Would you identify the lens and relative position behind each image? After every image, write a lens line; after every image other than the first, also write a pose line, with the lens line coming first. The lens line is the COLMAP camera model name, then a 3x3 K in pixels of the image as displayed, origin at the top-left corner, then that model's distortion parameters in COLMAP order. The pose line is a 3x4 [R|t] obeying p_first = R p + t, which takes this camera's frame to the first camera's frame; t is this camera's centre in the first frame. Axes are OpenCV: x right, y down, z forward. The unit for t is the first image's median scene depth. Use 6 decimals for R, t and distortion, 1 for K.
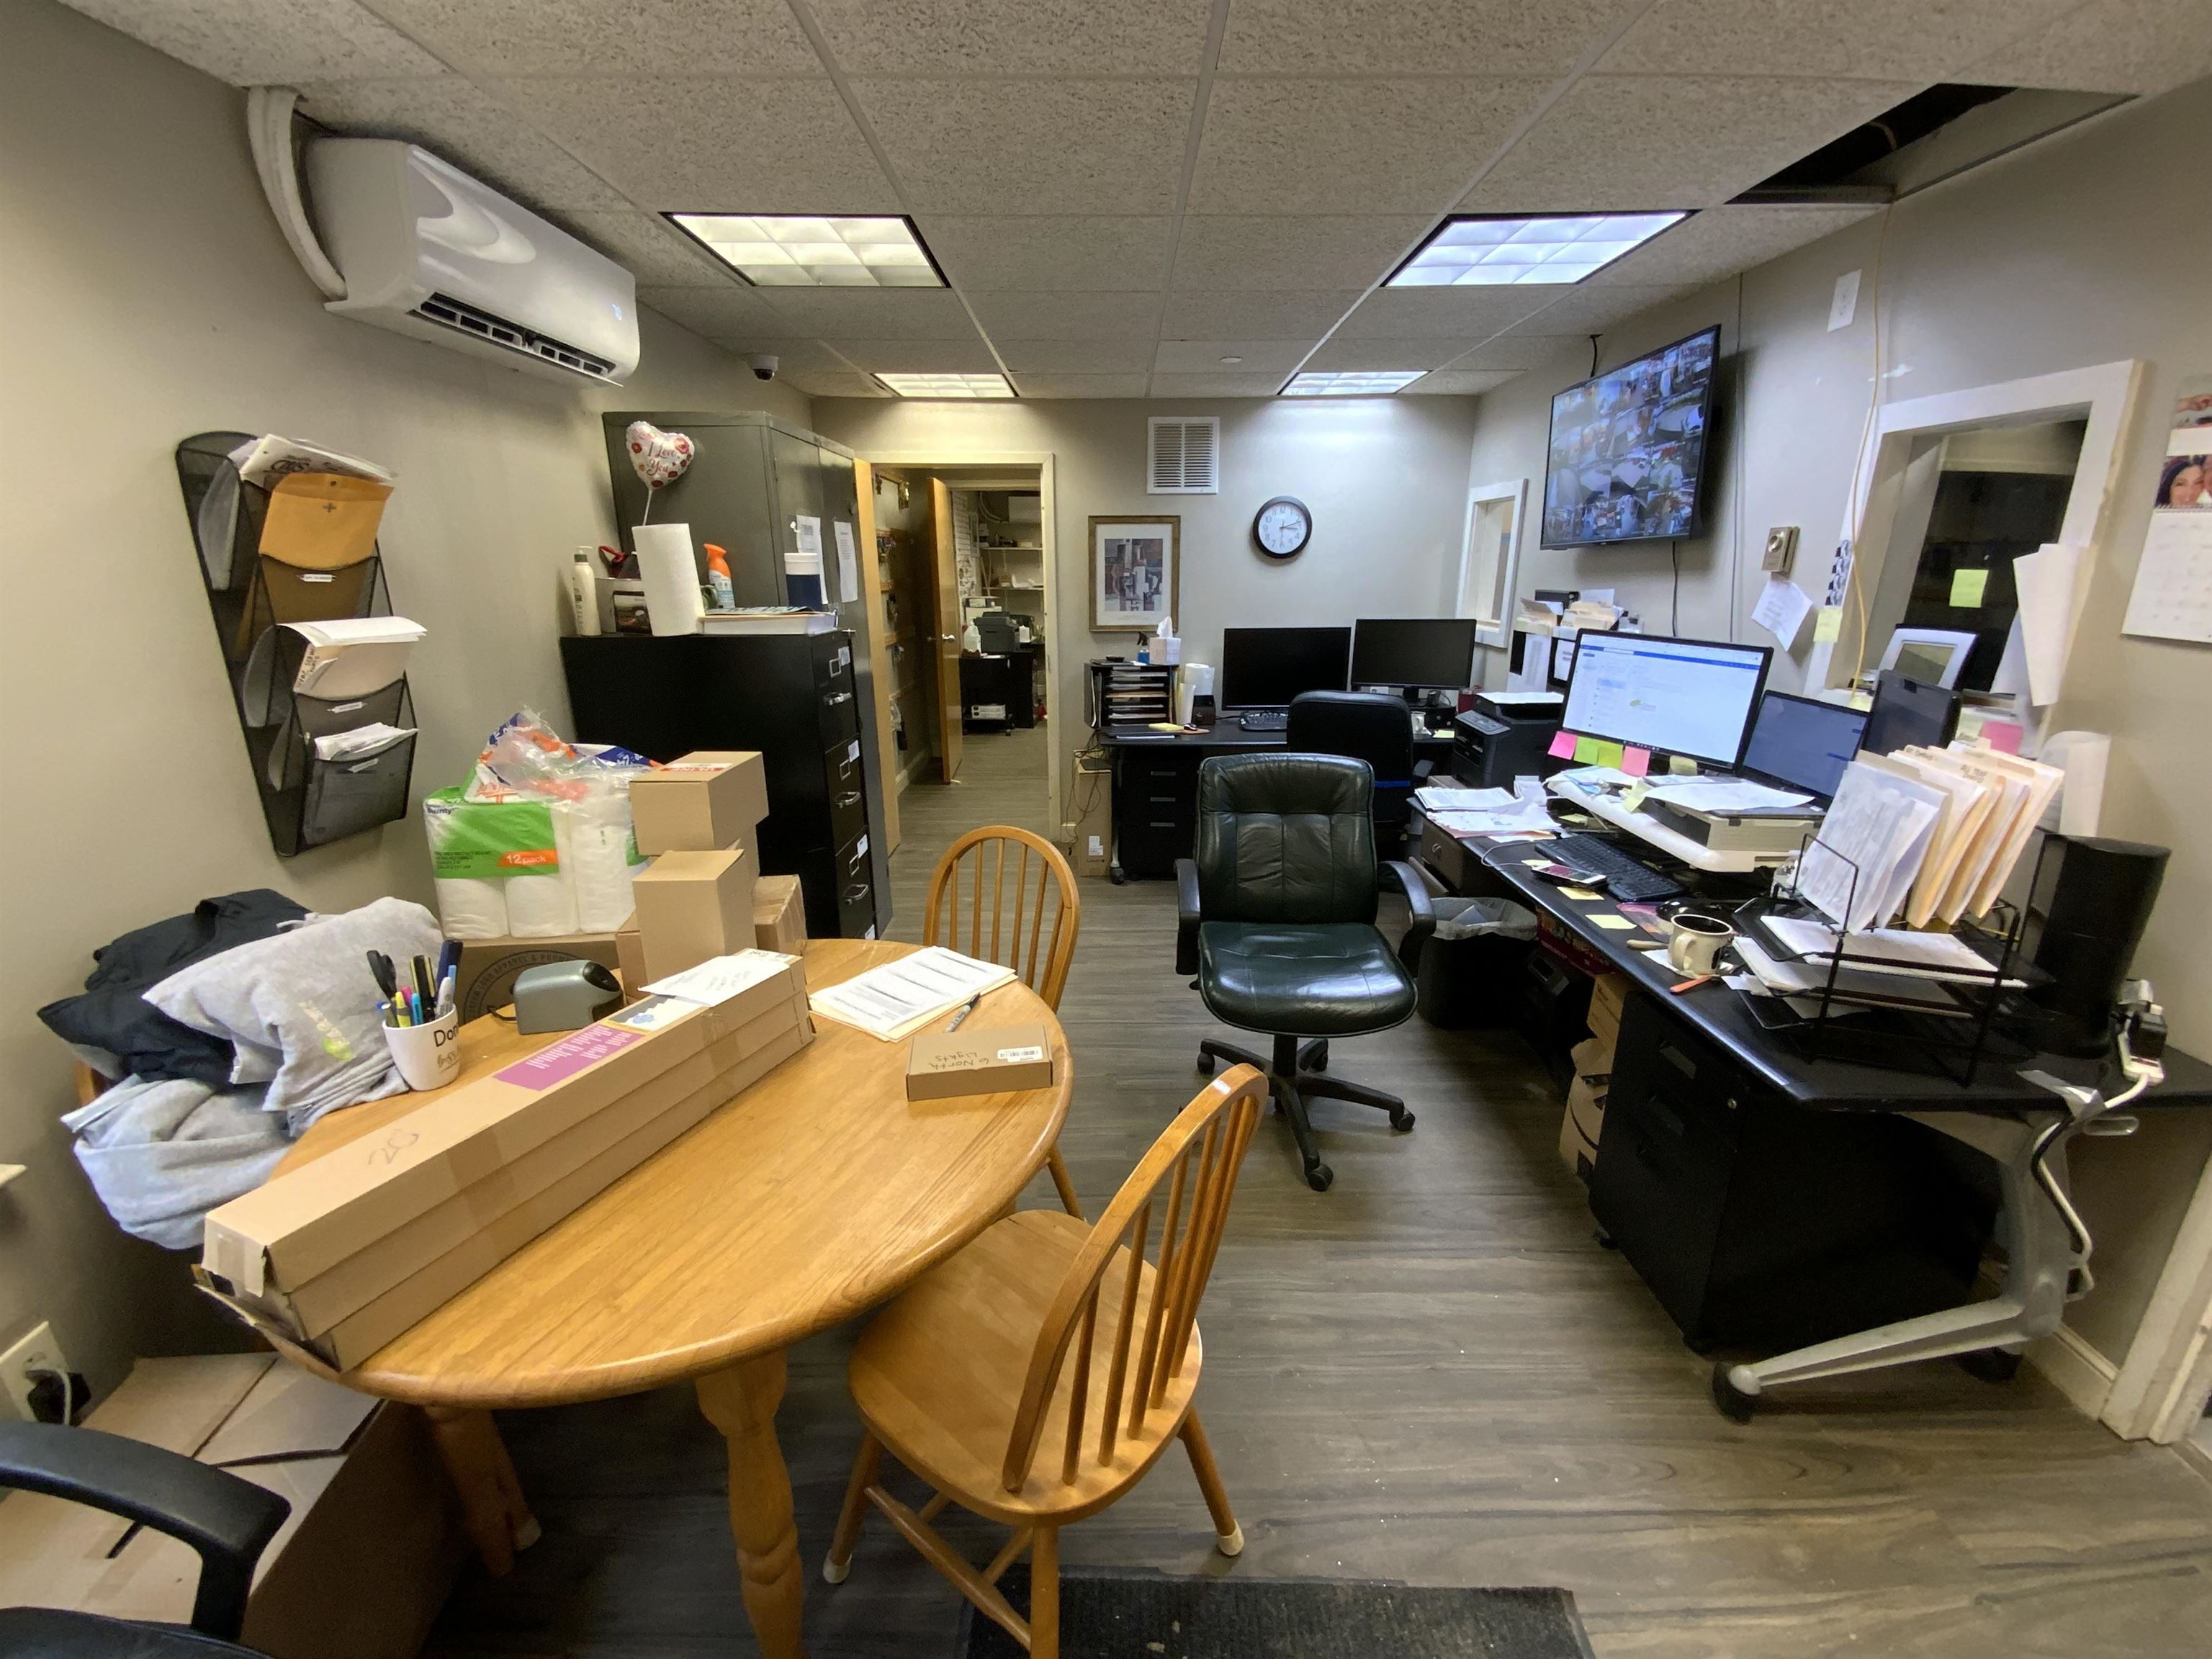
lens RADIAL K [[896.8, 0, 1113.5], [0, 896.8, 832.4], [0, 0, 1]] dist [-0.000326, 0.000065]
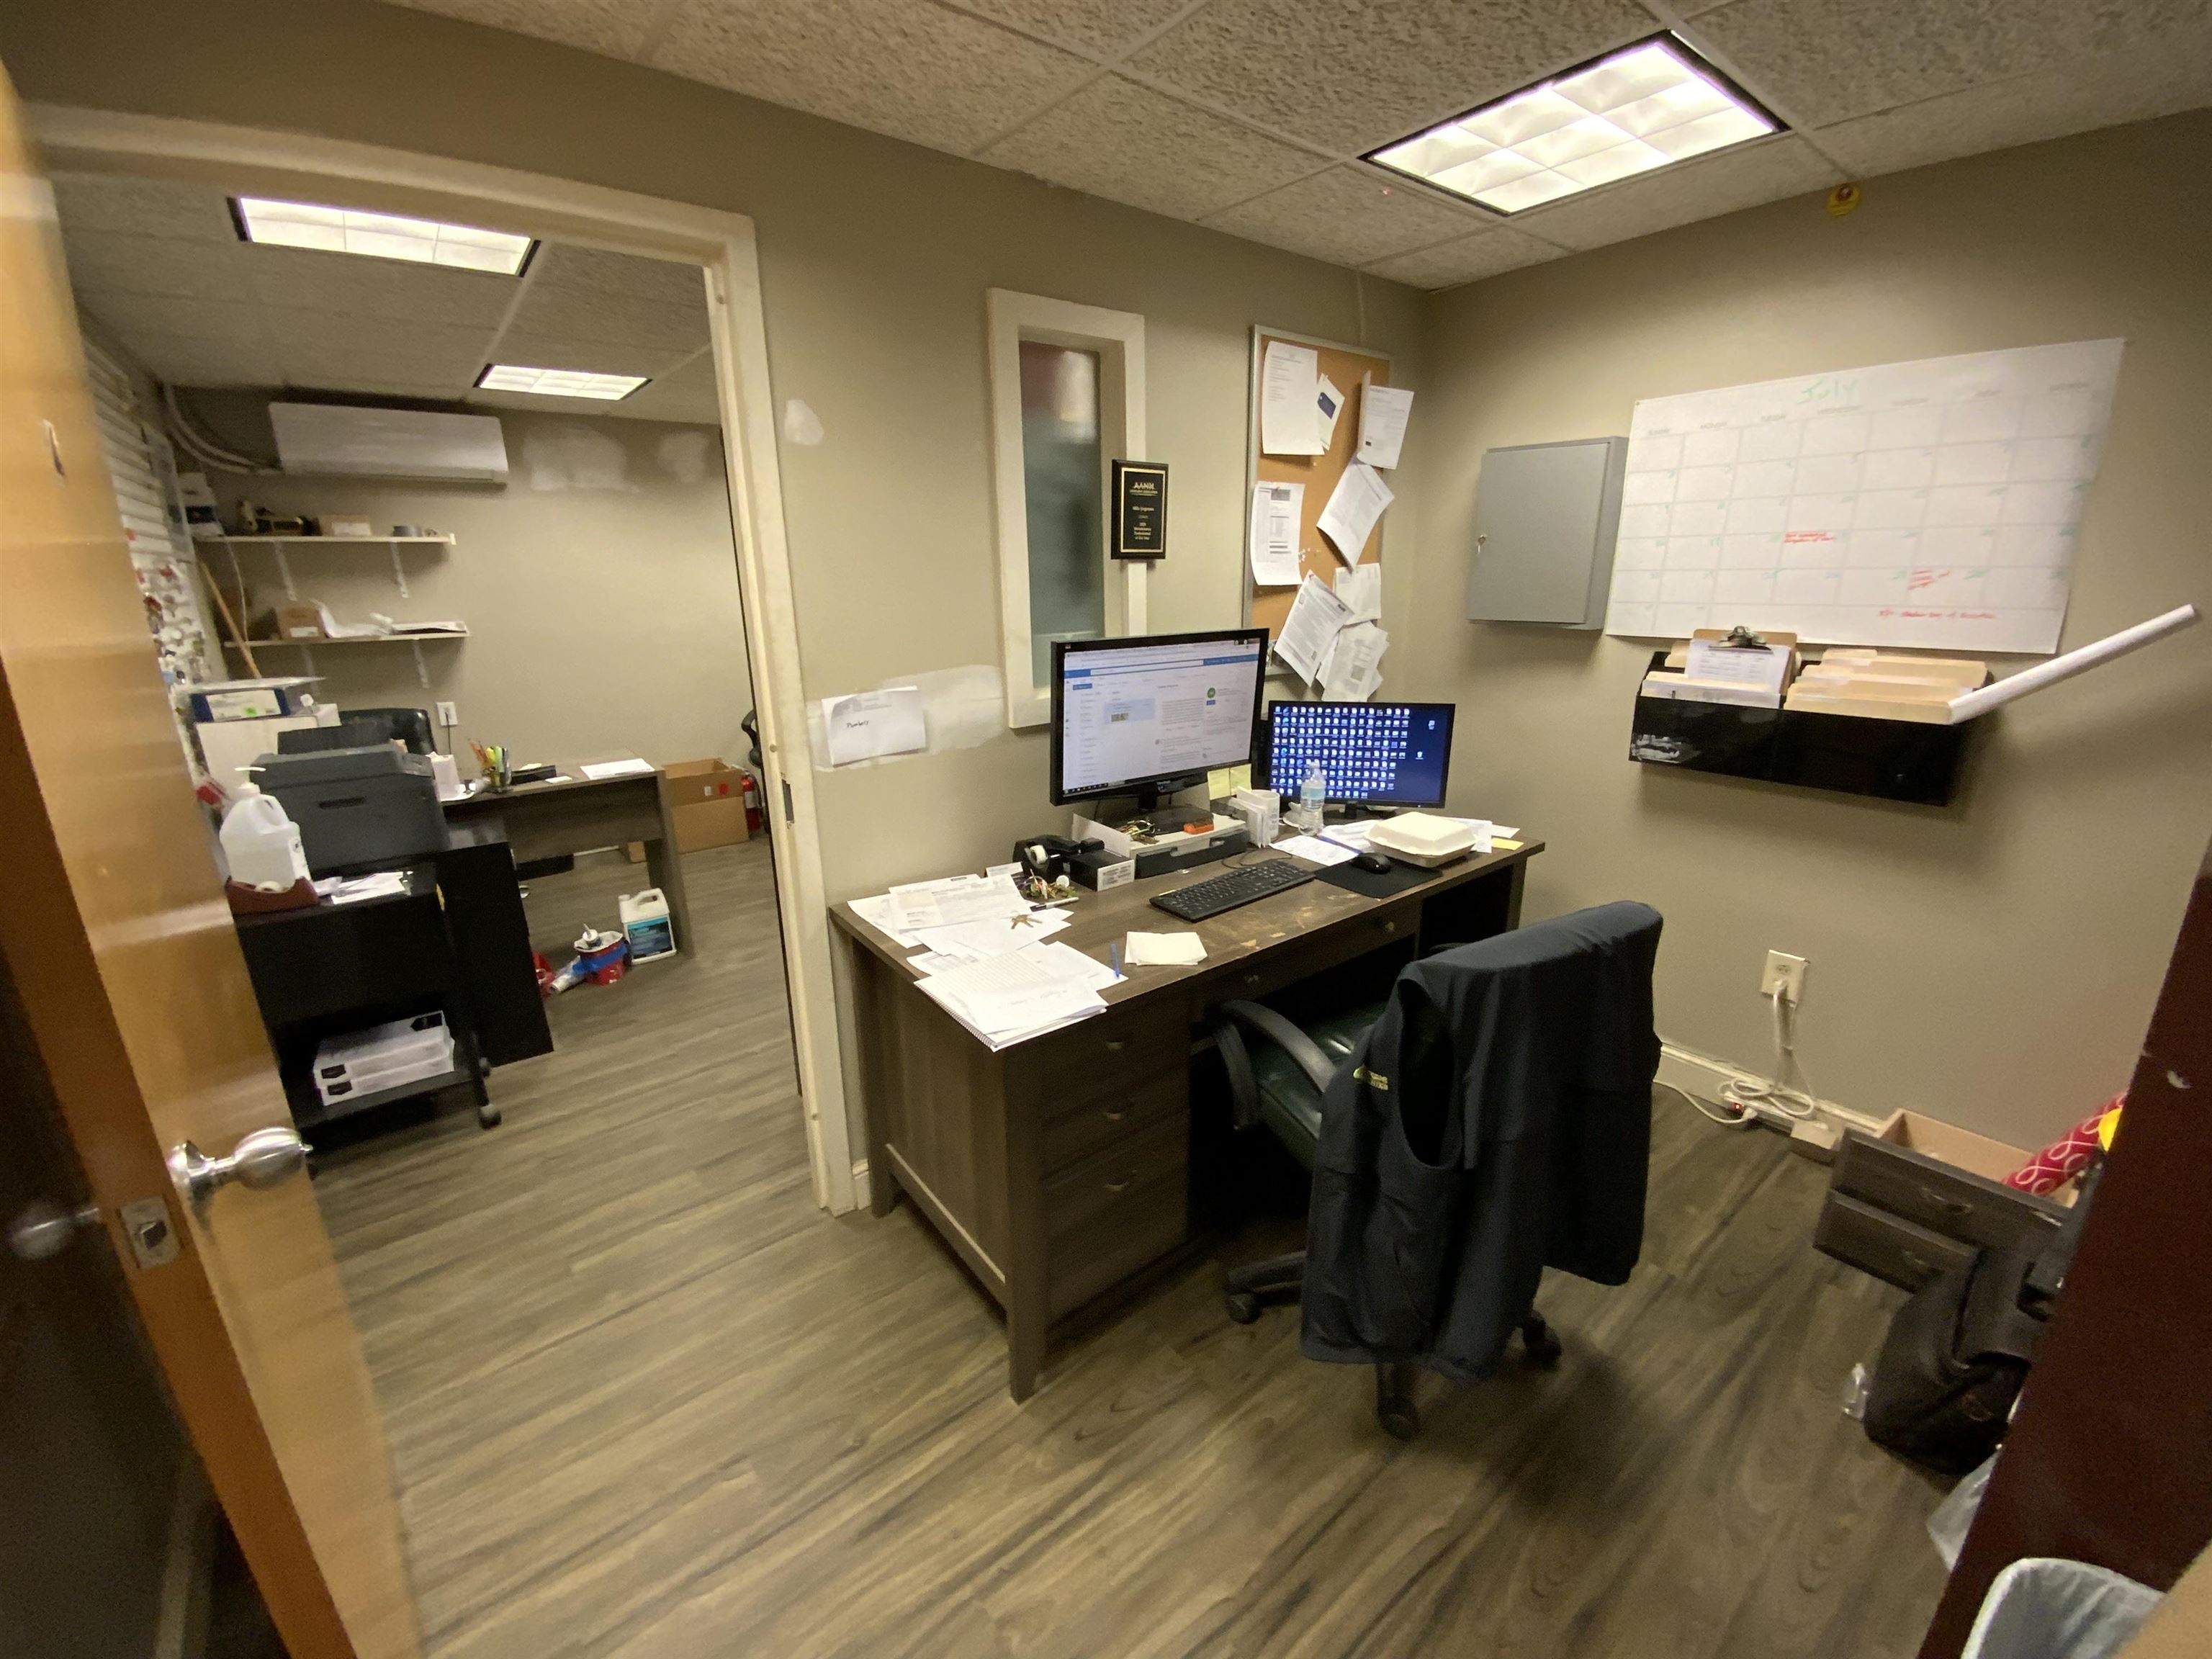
lens RADIAL K [[915.7, 0, 1105.6], [0, 915.7, 814.9], [0, 0, 1]] dist [-0.000822, -0.000168]
pose [[0.790039, -0.178638, 0.586453, -0.091816], [0.189912, 0.980862, 0.042939, -0.148926], [-0.582900, 0.077450, 0.808845, 0.481341]]
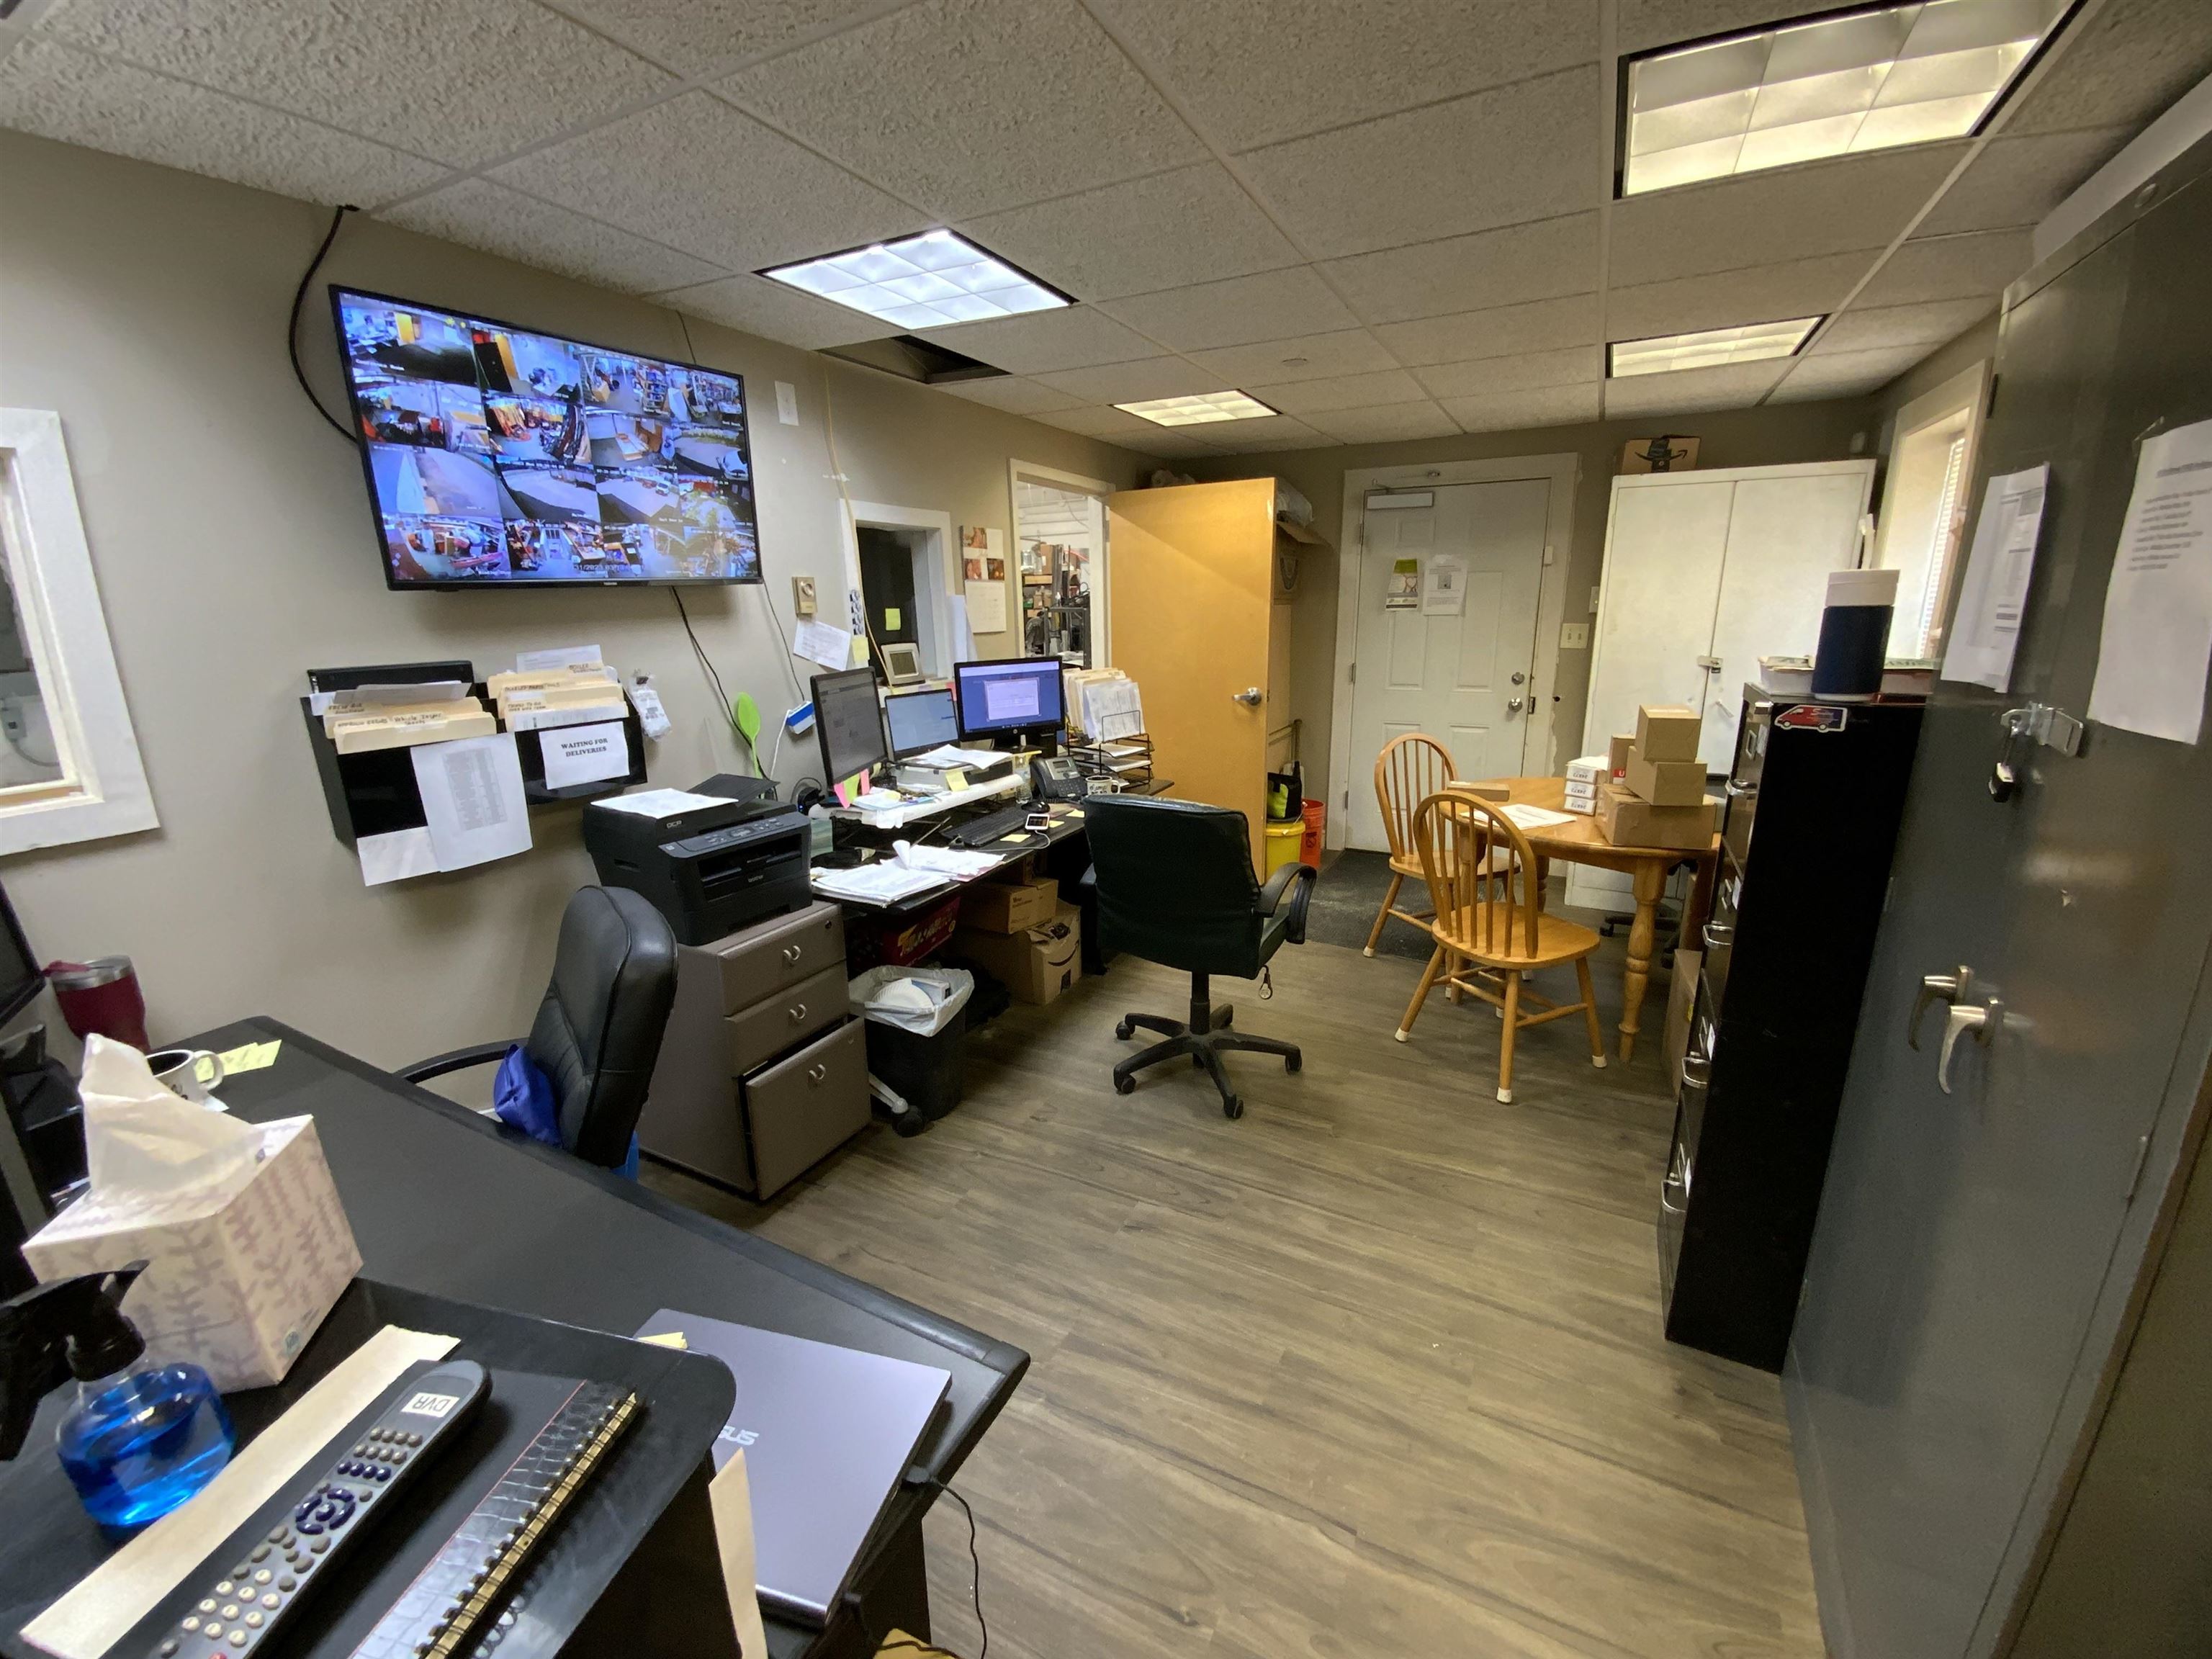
lens RADIAL K [[896.8, 0, 1113.5], [0, 896.8, 832.4], [0, 0, 1]] dist [-0.000326, 0.000065]
pose [[-0.882013, -0.101009, 0.460272, -0.255258], [0.154464, 0.860817, 0.484907, -0.632529], [-0.445190, 0.498790, -0.743650, 2.110000]]
